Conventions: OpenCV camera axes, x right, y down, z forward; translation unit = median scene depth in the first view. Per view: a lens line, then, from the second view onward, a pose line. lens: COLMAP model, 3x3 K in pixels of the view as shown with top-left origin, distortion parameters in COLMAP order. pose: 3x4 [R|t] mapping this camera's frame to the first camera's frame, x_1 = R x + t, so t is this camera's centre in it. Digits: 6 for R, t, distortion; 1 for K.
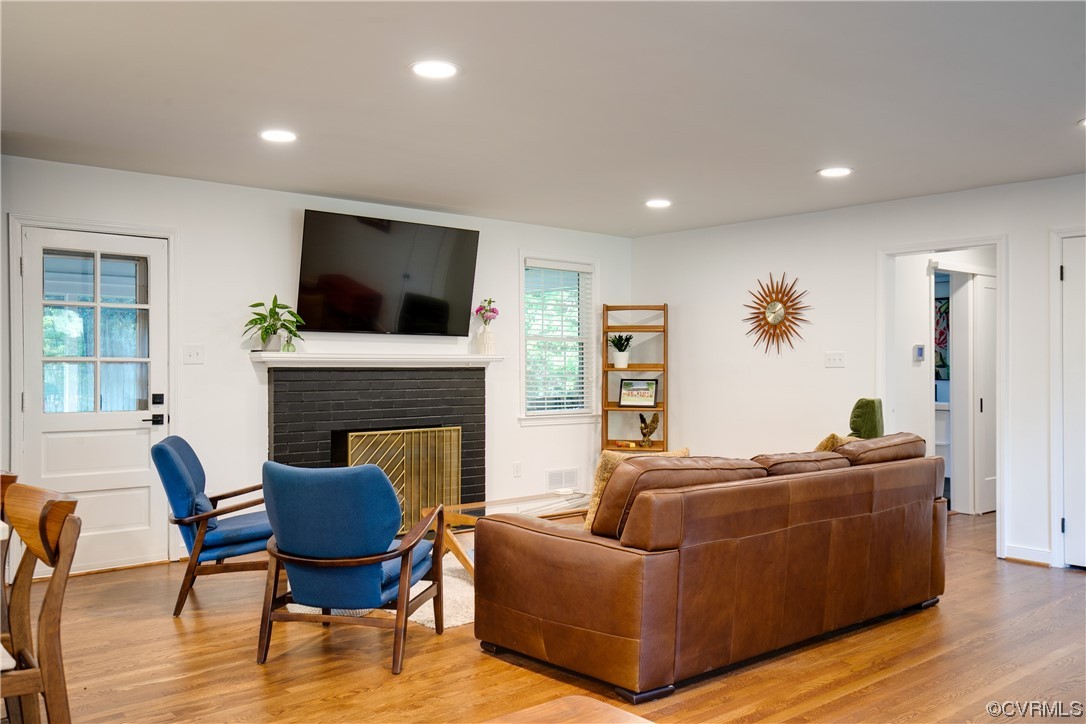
lens RADIAL K [[917.1, 0, 545.8], [0, 917.1, 359.0], [0, 0, 1]] dist [0.018848, -0.001325]
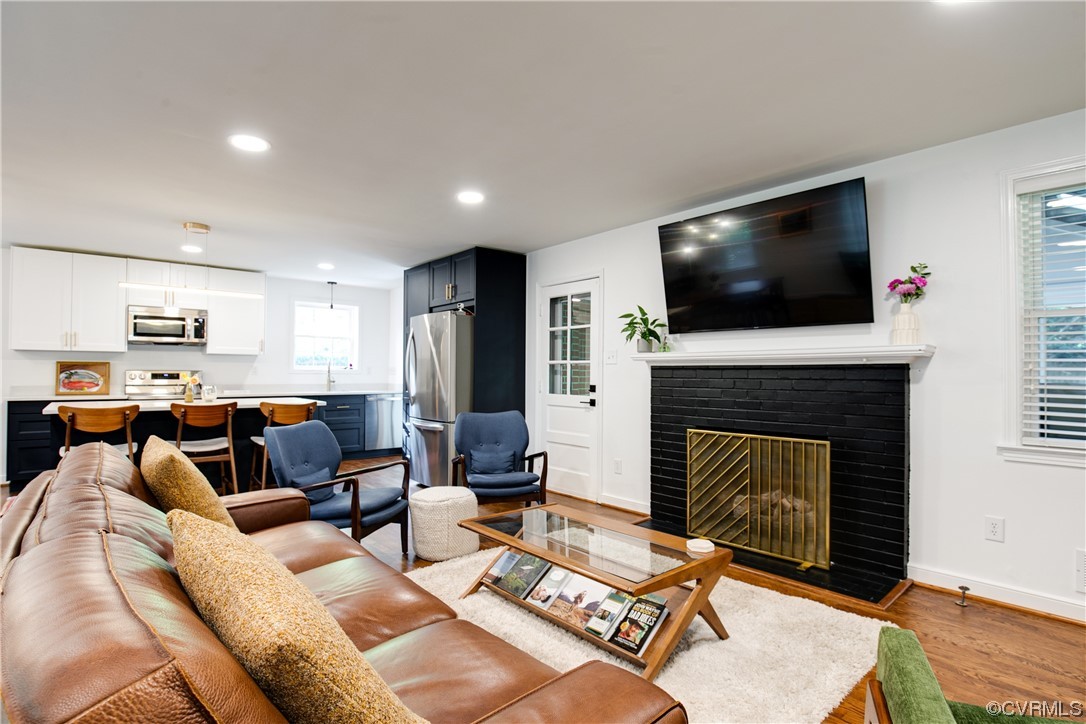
lens RADIAL K [[541.0, 0, 544.1], [0, 541.0, 365.9], [0, 0, 1]] dist [-0.028729, 0.002550]
pose [[0.005222, -0.013144, -0.999900, 0.399862], [0.003167, 0.999909, -0.013128, 0.017469], [0.999981, -0.003098, 0.005263, 0.851664]]
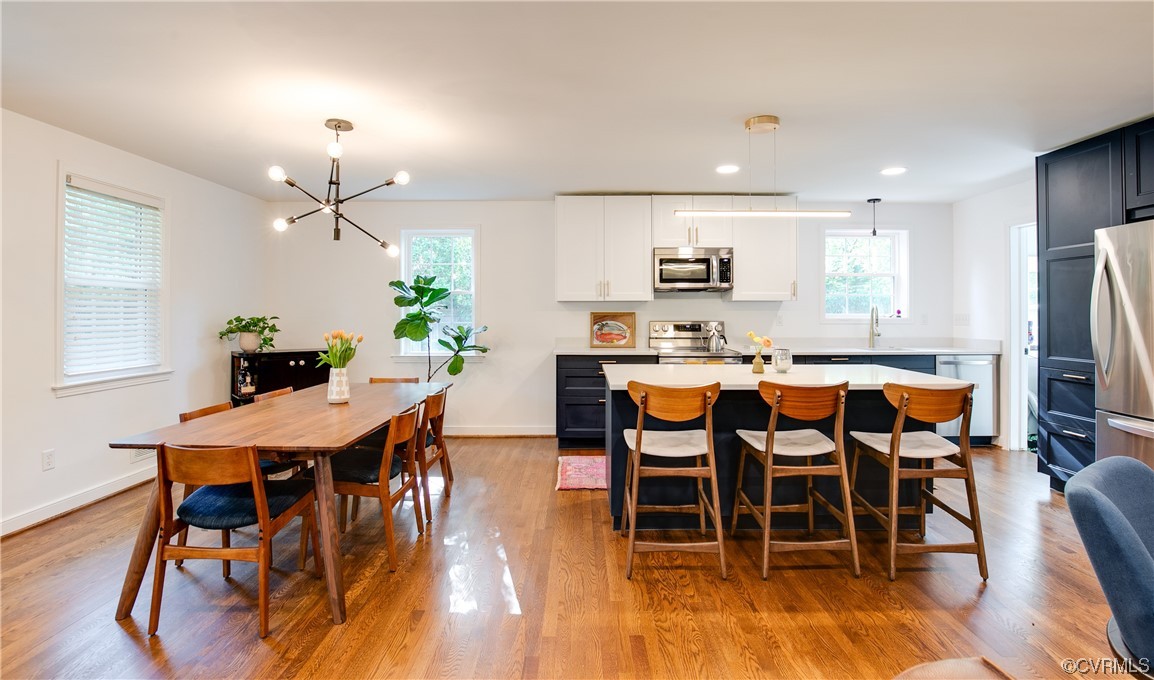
lens RADIAL K [[530.2, 0, 578.0], [0, 530.2, 309.4], [0, 0, 1]] dist [-0.025565, 0.000211]
pose [[-0.645967, -0.003947, -0.763355, 0.168491], [0.006607, 0.999920, -0.010761, -0.000422], [0.763337, -0.011994, -0.645890, 0.568135]]
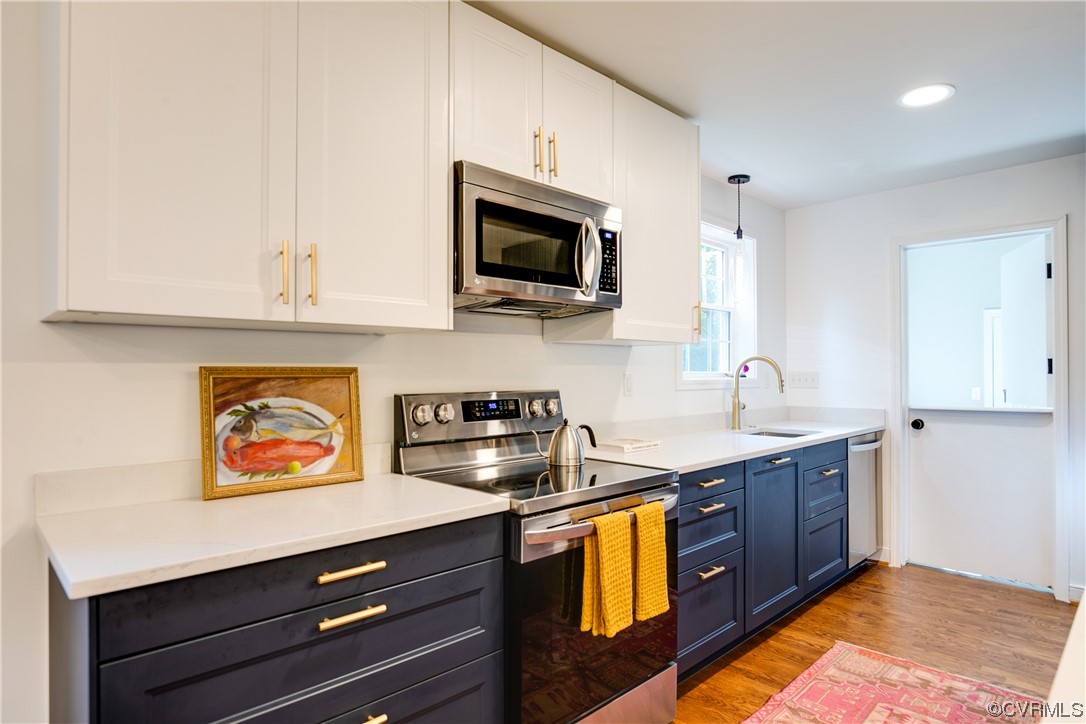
lens RADIAL K [[607.4, 0, 542.2], [0, 607.4, 364.6], [0, 0, 1]] dist [-0.028270, -0.000358]
pose [[0.072839, -0.009226, -0.997301, -0.237242], [0.008324, 0.999928, -0.008643, -0.002372], [0.997309, -0.007672, 0.072911, 0.149621]]
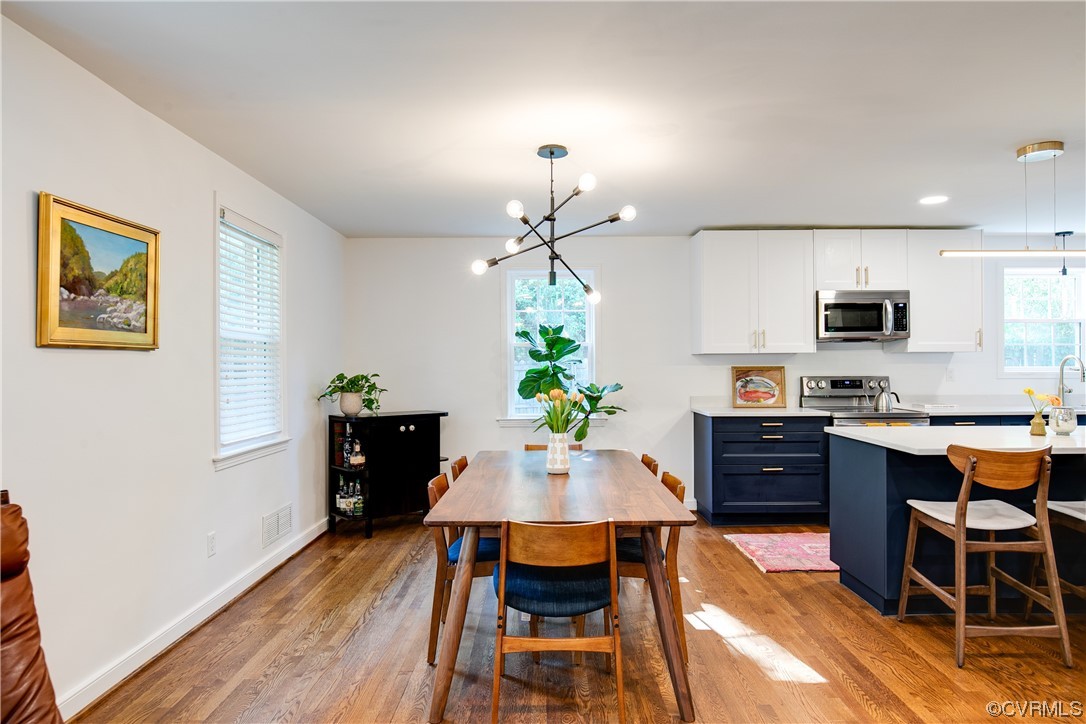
lens RADIAL K [[639.8, 0, 546.6], [0, 639.8, 367.0], [0, 0, 1]] dist [-0.017519, 0.005456]
pose [[-0.644658, 0.005111, -0.764454, 0.343921], [0.012110, 0.999920, -0.003527, -0.004257], [0.764376, -0.011531, -0.644668, 0.399848]]
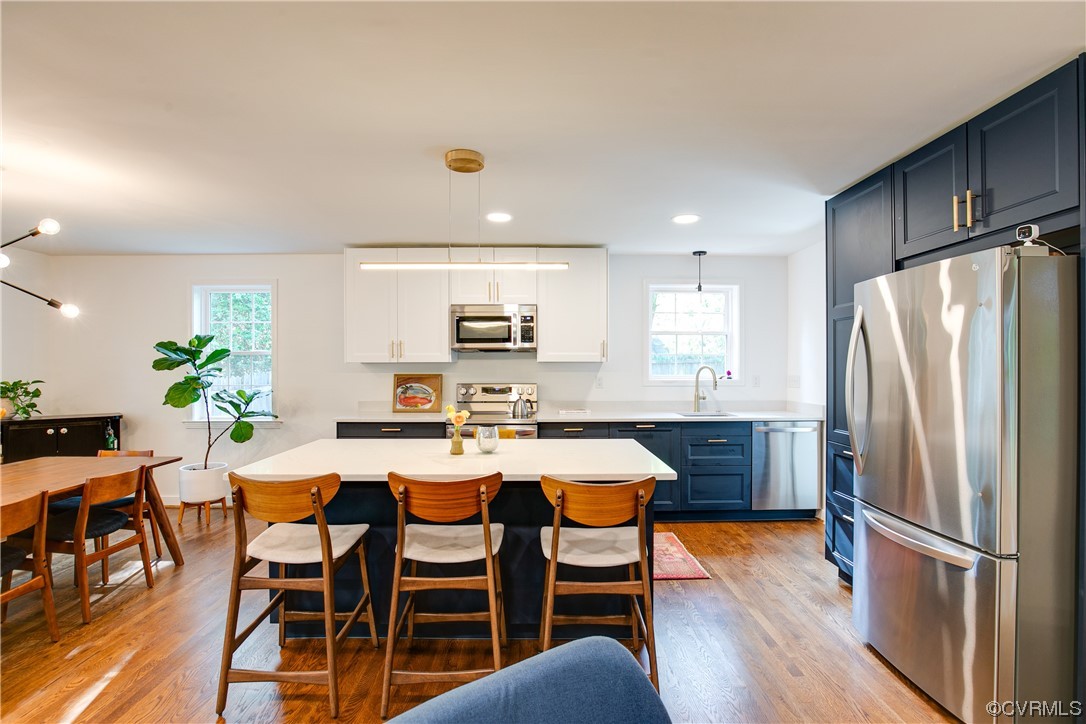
lens RADIAL K [[511.6, 0, 544.1], [0, 511.6, 365.7], [0, 0, 1]] dist [-0.025164, -0.000318]
pose [[-0.633920, 0.003448, -0.773391, -0.053382], [0.008304, 0.999963, -0.002348, -0.014212], [0.773354, -0.007911, -0.633925, 0.692191]]
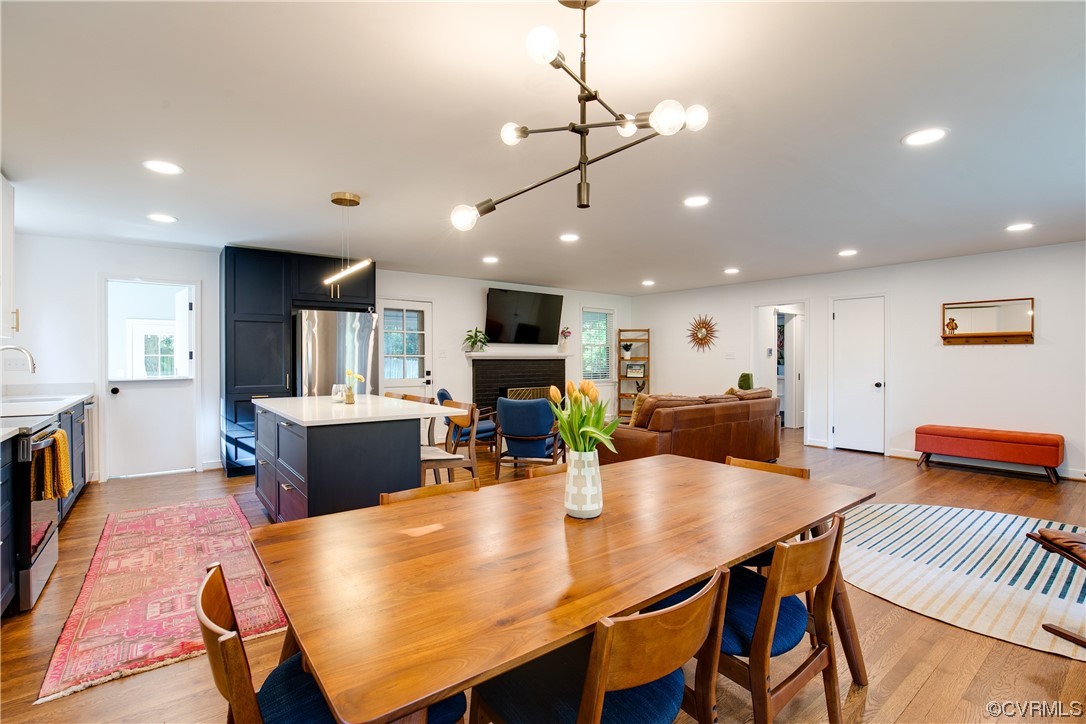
lens RADIAL K [[501.7, 0, 542.3], [0, 501.7, 364.3], [0, 0, 1]] dist [-0.029002, 0.003125]
pose [[0.999079, -0.001127, -0.042886, -0.081554], [0.001975, 0.999803, 0.019744, -0.001981], [0.042855, -0.019810, 0.998885, -0.203961]]
